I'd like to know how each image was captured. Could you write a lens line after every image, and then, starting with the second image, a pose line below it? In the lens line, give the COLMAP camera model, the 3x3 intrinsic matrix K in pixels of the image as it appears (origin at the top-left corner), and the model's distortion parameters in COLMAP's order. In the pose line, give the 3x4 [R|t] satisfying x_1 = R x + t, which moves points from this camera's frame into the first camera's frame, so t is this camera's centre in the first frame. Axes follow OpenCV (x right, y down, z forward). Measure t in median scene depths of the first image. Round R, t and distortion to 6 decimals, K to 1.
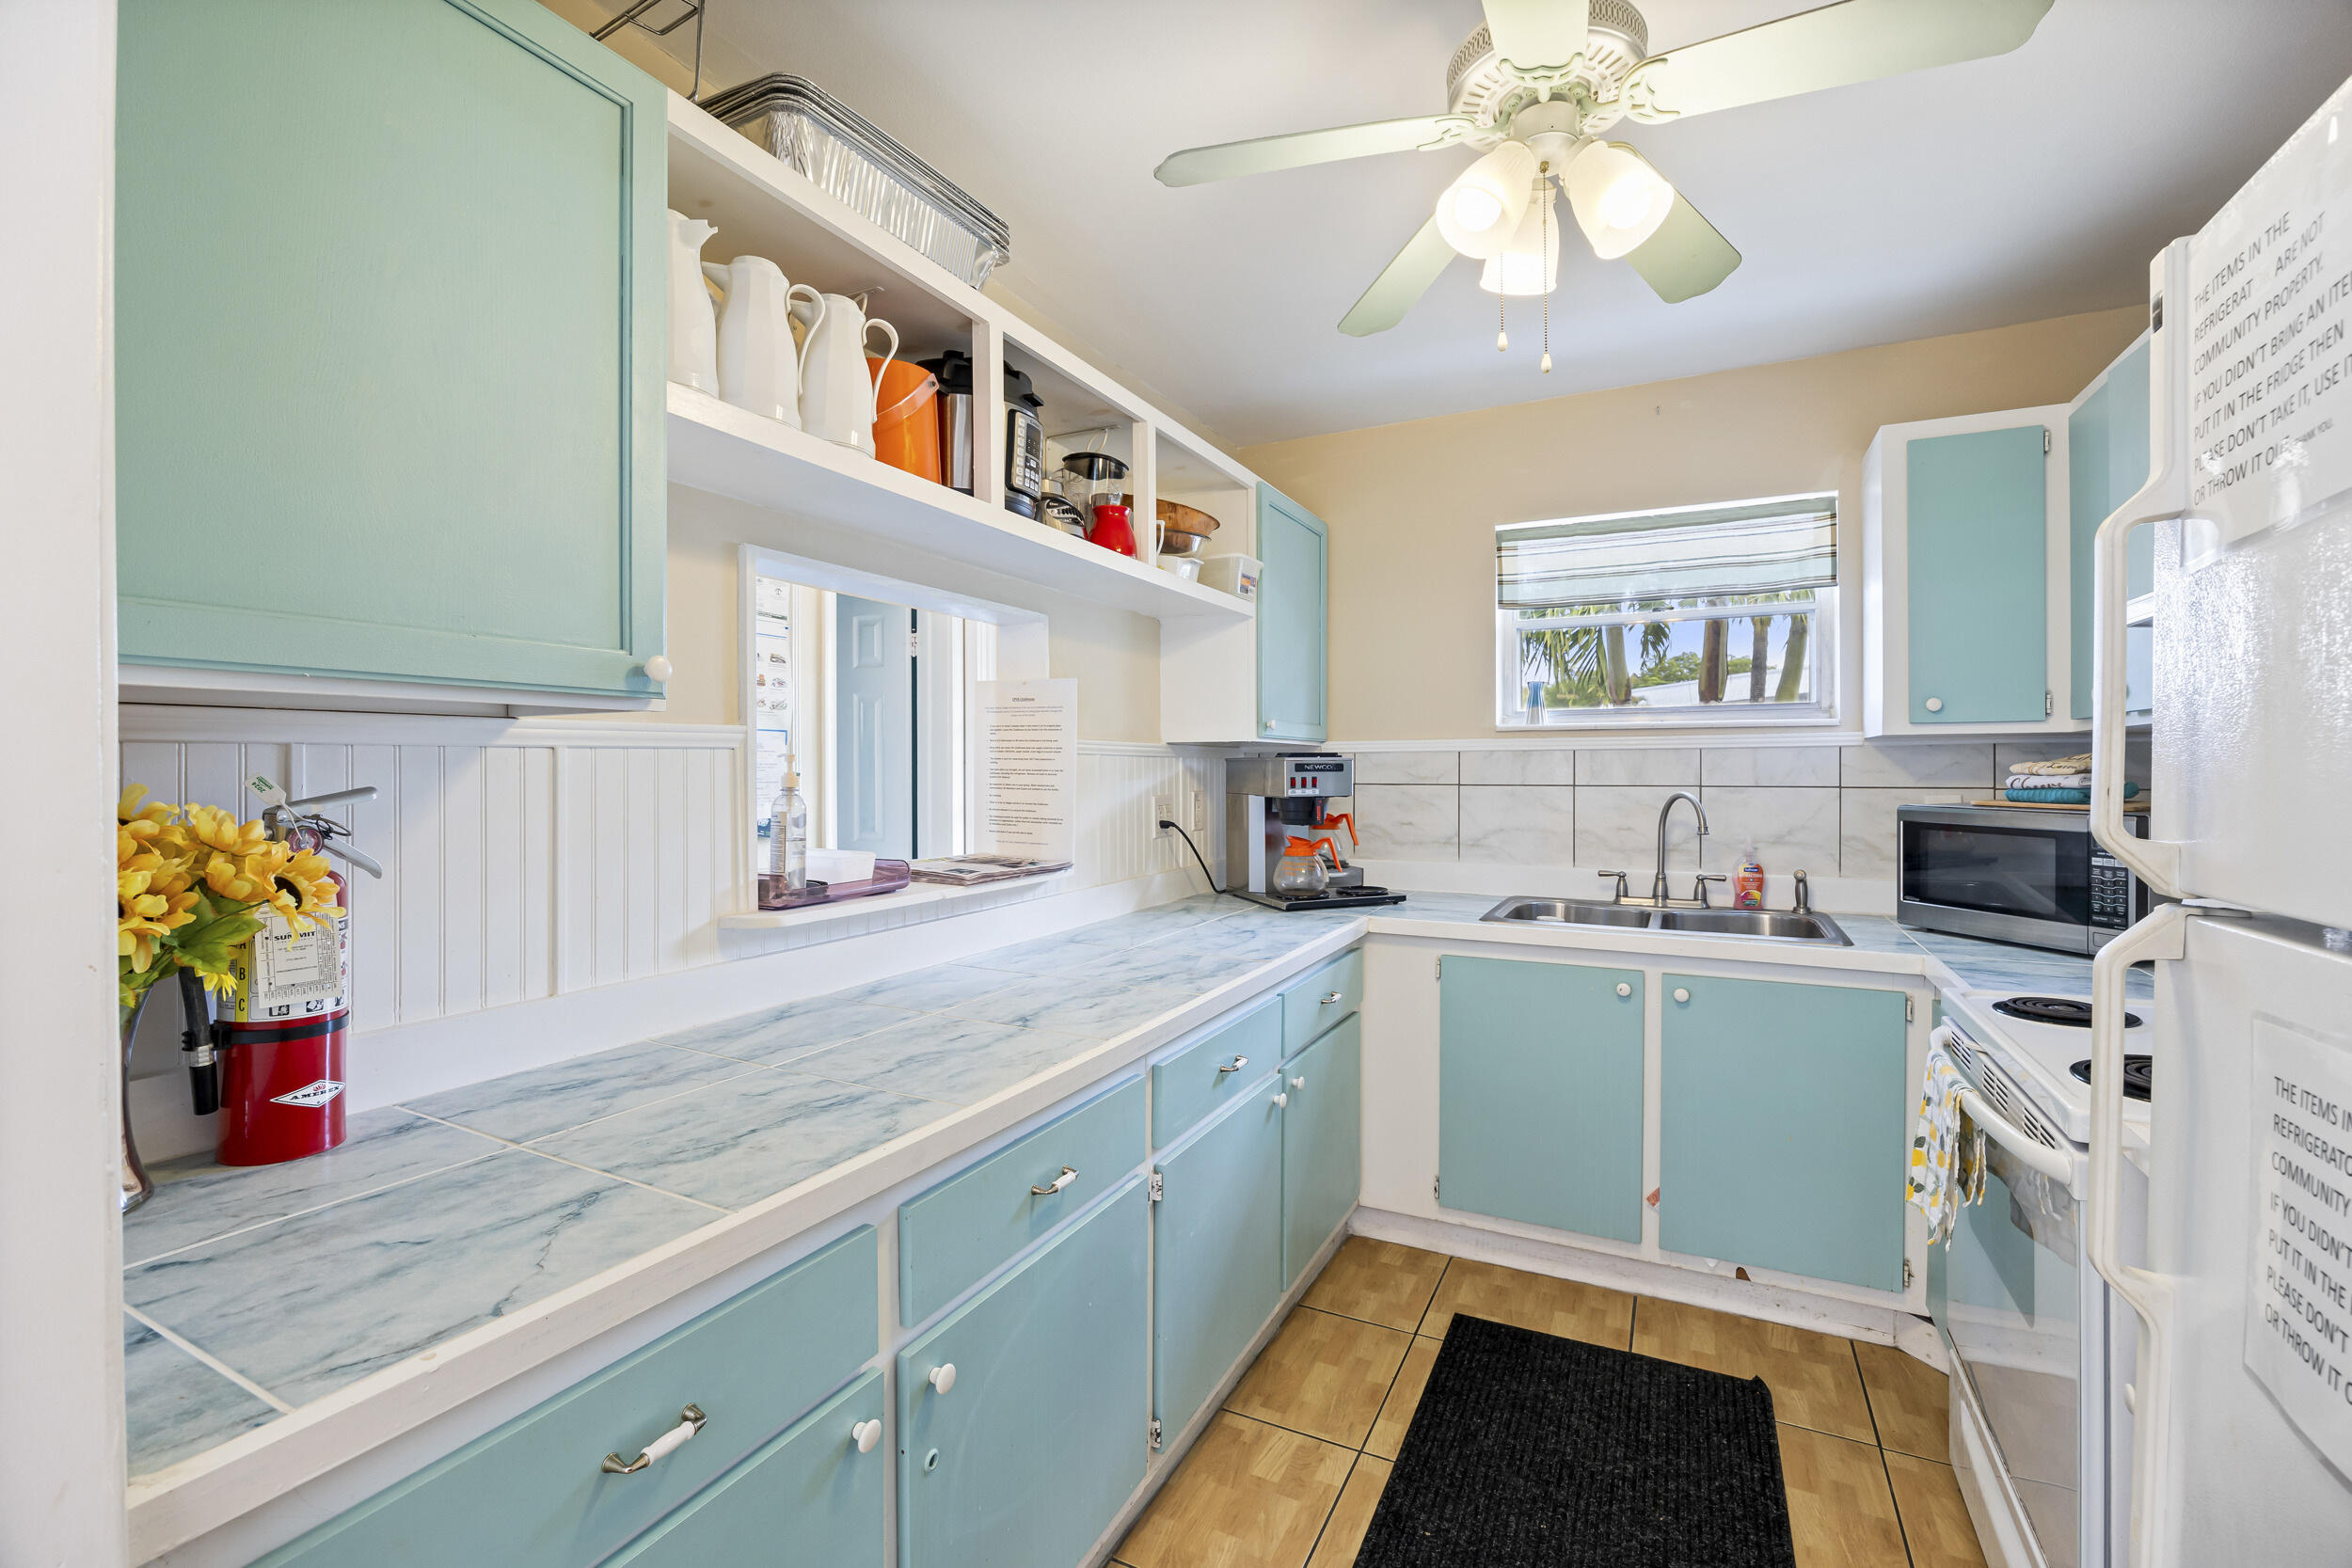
lens RADIAL K [[906.4, 0, 1186.5], [0, 906.4, 777.3], [0, 0, 1]] dist [-0.001511, -0.000003]
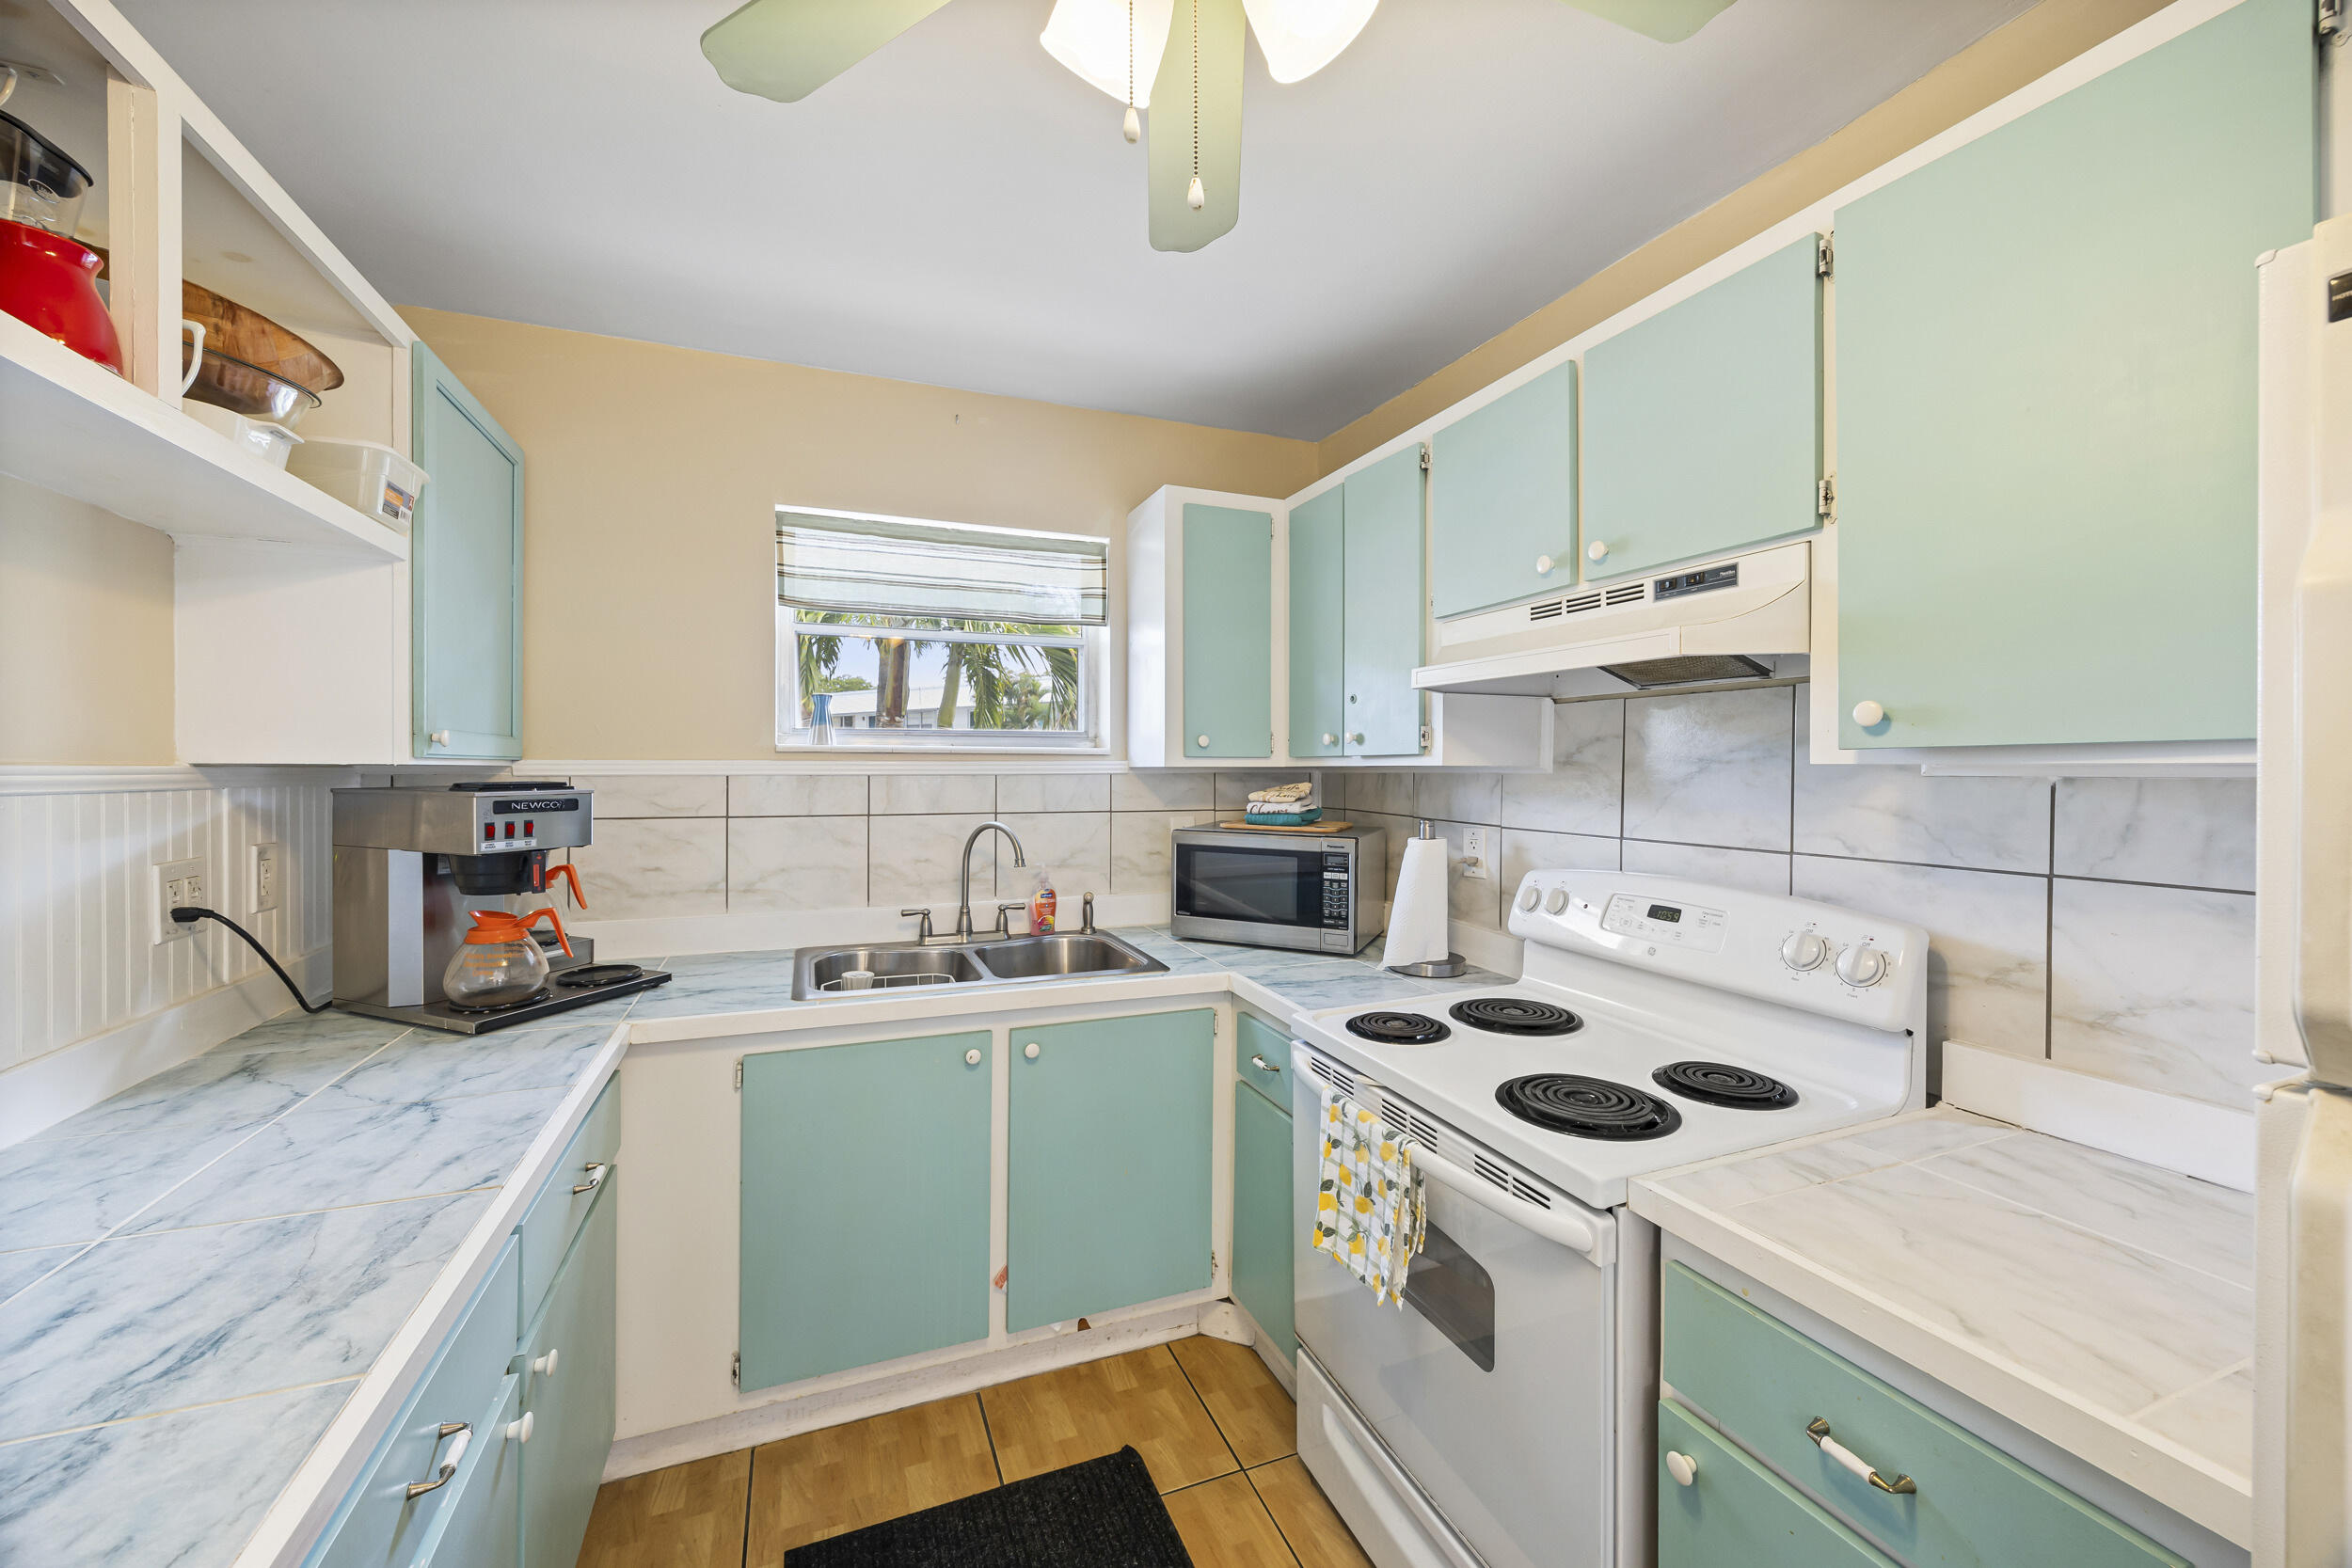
lens RADIAL K [[906.4, 0, 1186.5], [0, 906.4, 777.3], [0, 0, 1]] dist [-0.001511, -0.000003]
pose [[0.677398, -0.000855, 0.735616, -0.018020], [0.009964, 0.999918, -0.008014, -0.021532], [-0.735549, 0.012759, 0.677351, 0.206337]]
